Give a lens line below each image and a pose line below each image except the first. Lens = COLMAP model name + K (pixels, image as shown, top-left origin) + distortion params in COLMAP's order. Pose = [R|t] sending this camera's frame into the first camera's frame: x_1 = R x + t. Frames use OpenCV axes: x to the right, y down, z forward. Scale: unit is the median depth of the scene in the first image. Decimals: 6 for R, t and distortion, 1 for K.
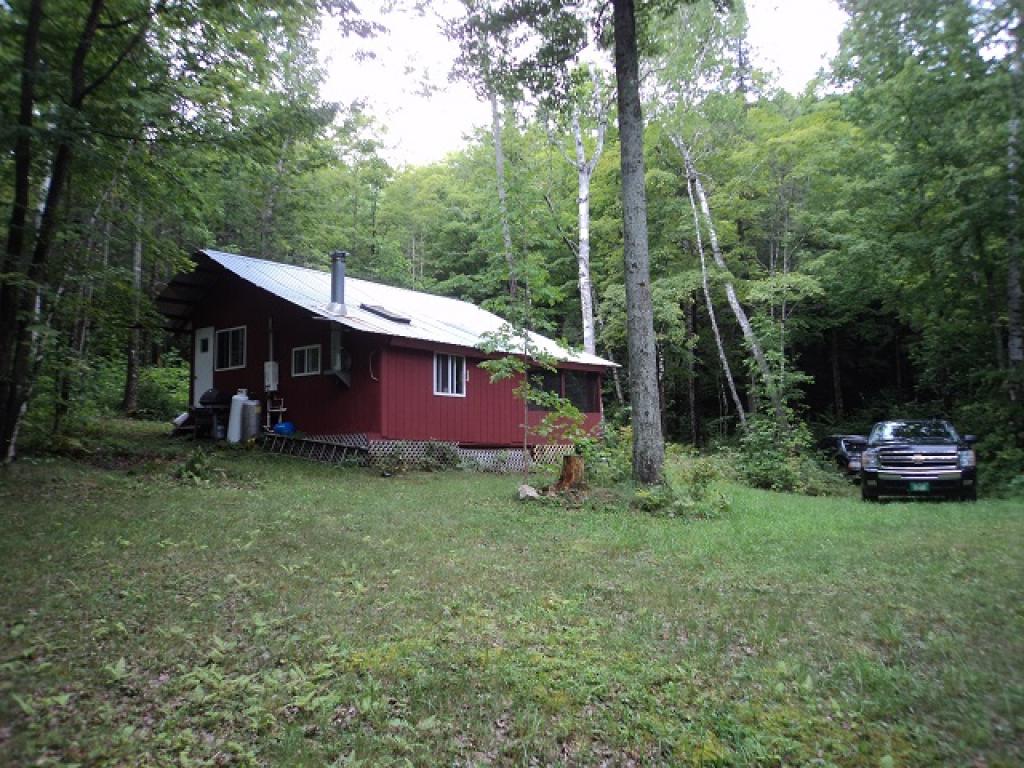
lens RADIAL K [[811.4, 0, 510.5], [0, 811.4, 388.6], [0, 0, 1]] dist [-0.030981, 0.008753]
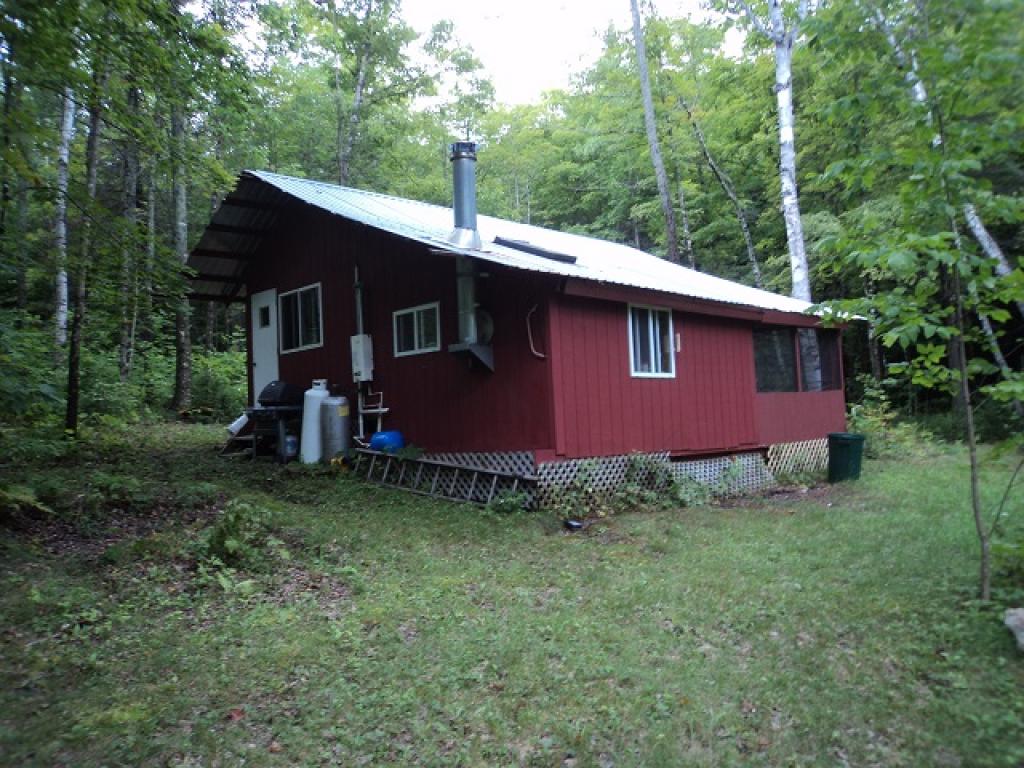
lens RADIAL K [[811.4, 0, 514.1], [0, 811.4, 384.0], [0, 0, 1]] dist [-0.030981, 0.008753]
pose [[0.994039, -0.041842, -0.100672, -0.114609], [0.044928, 0.998581, 0.028589, -0.007559], [0.099333, -0.032941, 0.994509, 0.380923]]
